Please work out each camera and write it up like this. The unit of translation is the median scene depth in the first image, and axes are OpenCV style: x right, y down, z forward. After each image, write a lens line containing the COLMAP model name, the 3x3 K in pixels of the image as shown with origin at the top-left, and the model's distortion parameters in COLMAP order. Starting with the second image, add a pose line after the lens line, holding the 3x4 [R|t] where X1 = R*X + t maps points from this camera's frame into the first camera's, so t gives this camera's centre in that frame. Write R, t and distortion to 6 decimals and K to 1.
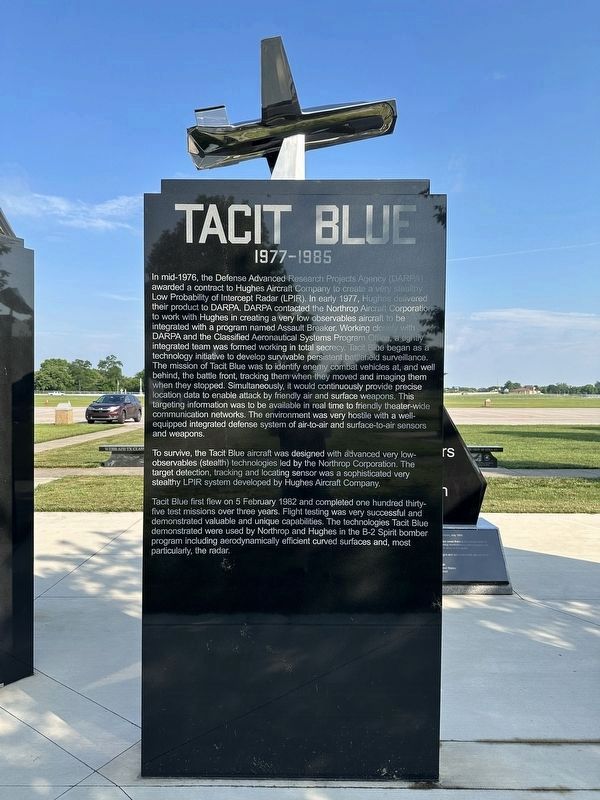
lens RADIAL K [[561.5, 0, 302.3], [0, 561.5, 401.1], [0, 0, 1]] dist [0.043599, -0.047865]
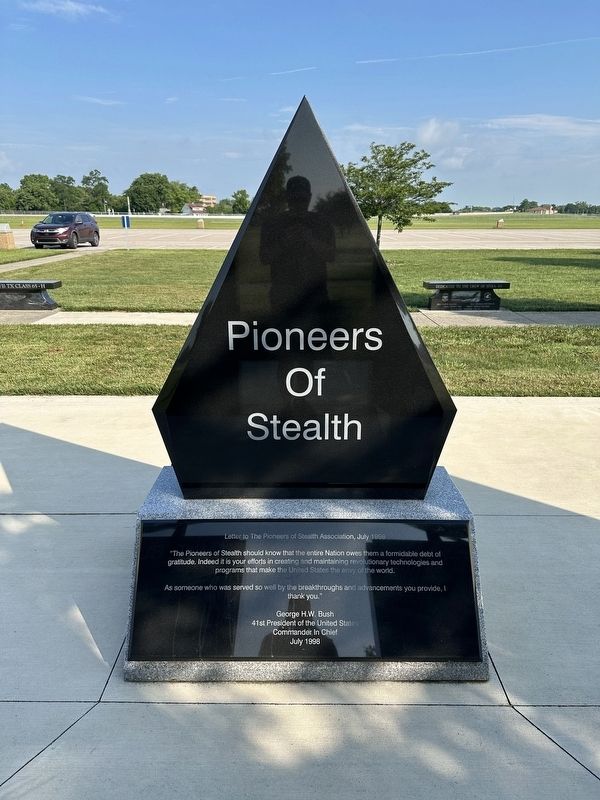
lens RADIAL K [[566.6, 0, 305.1], [0, 566.6, 397.4], [0, 0, 1]] dist [0.001134, -0.000363]
pose [[0.999998, -0.001224, -0.001651, 0.045716], [0.001657, 0.955447, 0.295157, 0.002388], [0.001216, -0.295159, 0.955447, 0.127410]]
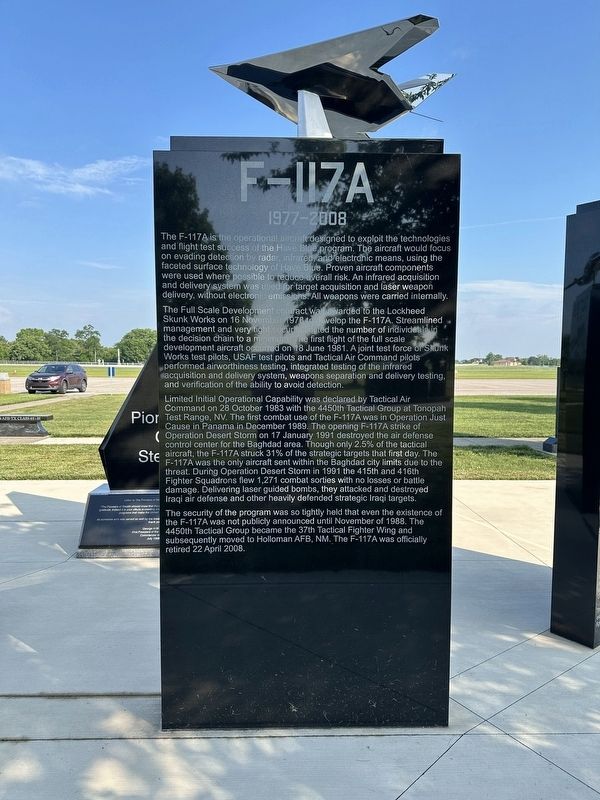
lens RADIAL K [[561.5, 0, 302.3], [0, 561.5, 401.1], [0, 0, 1]] dist [0.043599, -0.047865]
pose [[0.999654, 0.000866, 0.026276, 0.092462], [-0.002206, 0.998696, 0.051014, 0.001580], [-0.026197, -0.051054, 0.998352, -0.001230]]
